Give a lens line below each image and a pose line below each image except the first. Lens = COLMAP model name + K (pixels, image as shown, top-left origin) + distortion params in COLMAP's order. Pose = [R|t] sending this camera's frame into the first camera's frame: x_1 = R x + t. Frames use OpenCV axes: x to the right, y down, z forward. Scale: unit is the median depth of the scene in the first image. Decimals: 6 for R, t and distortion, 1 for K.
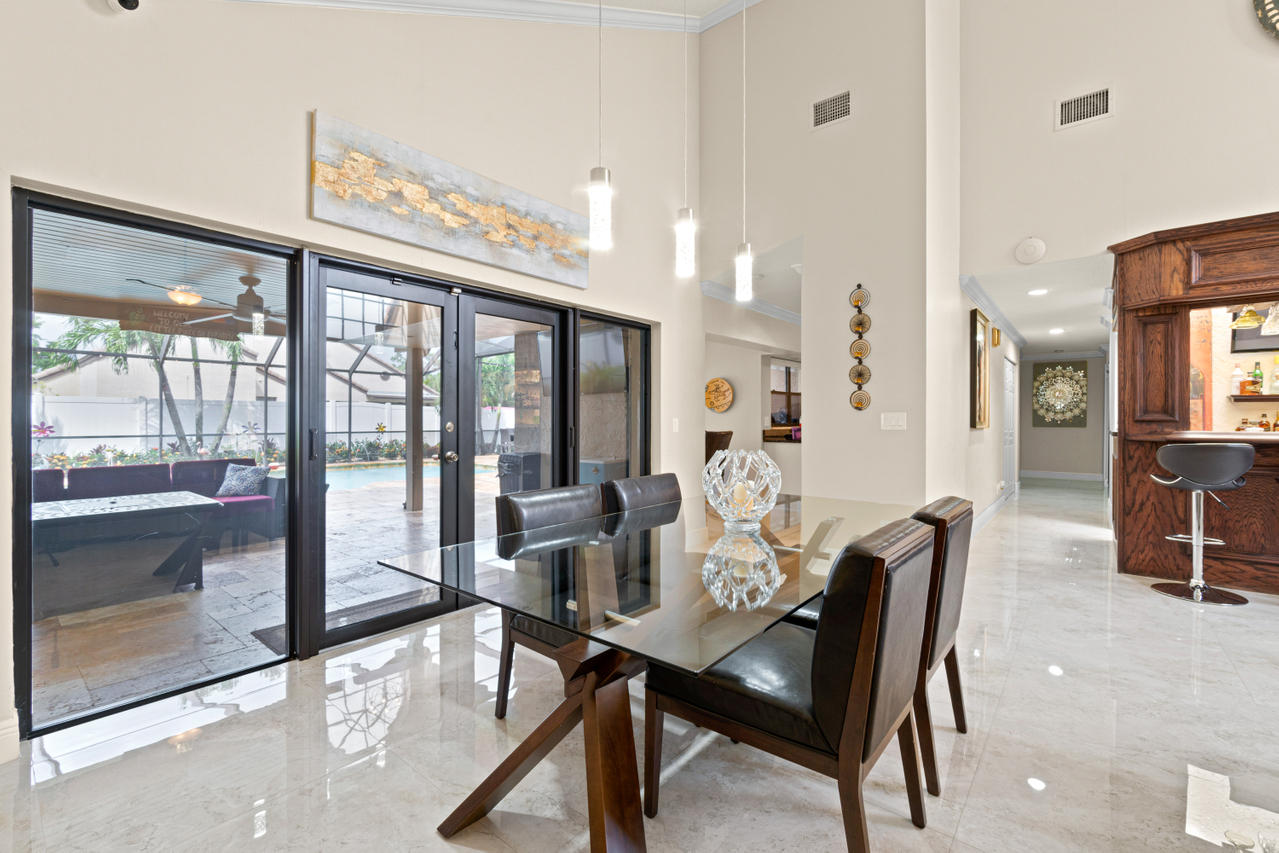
lens RADIAL K [[552.2, 0, 636.0], [0, 552.2, 421.5], [0, 0, 1]] dist [-0.001540, 0.000957]
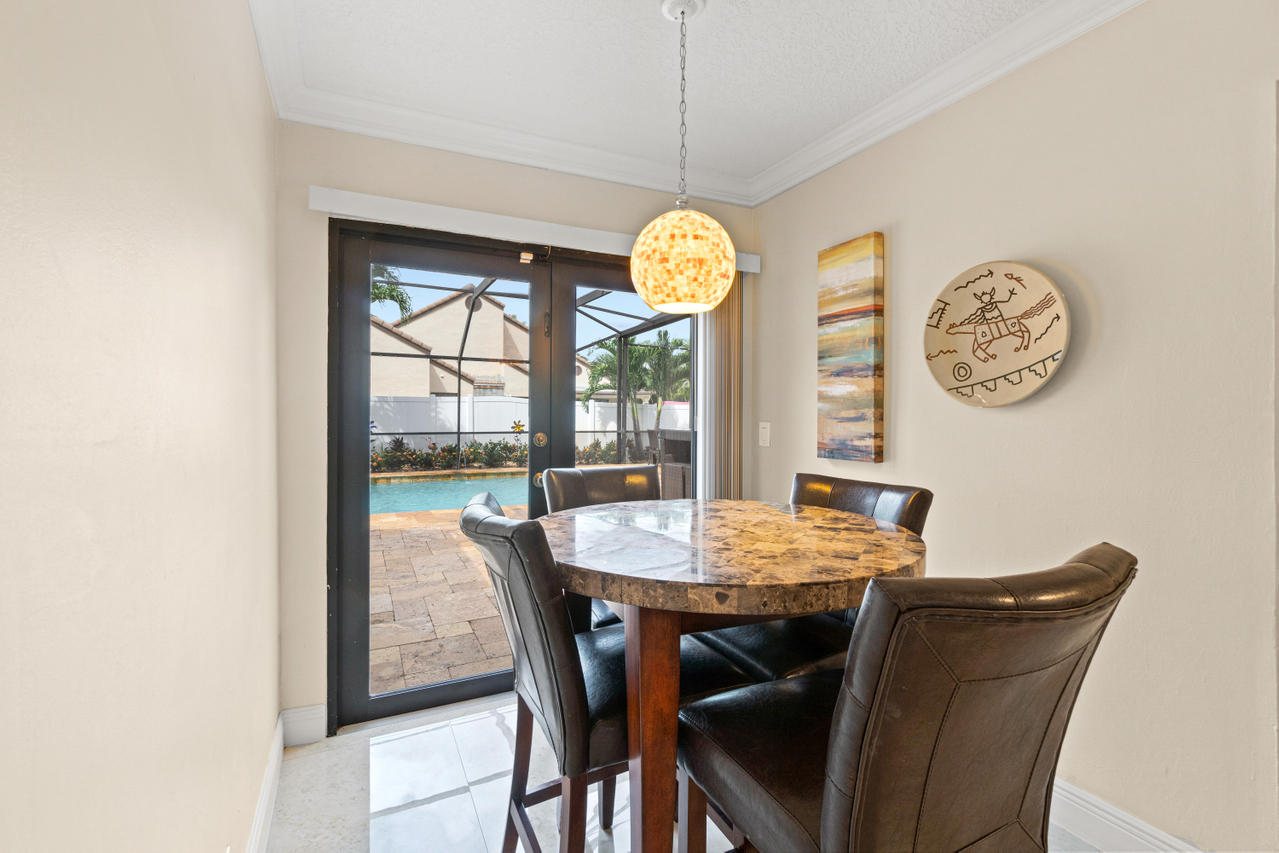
lens RADIAL K [[552.2, 0, 636.3], [0, 552.2, 420.4], [0, 0, 1]] dist [-0.001540, 0.000957]
pose [[0.920859, 0.007881, -0.389817, 0.057877], [-0.006188, 0.999965, 0.005599, -0.006096], [0.389847, -0.002743, 0.920875, 0.414653]]
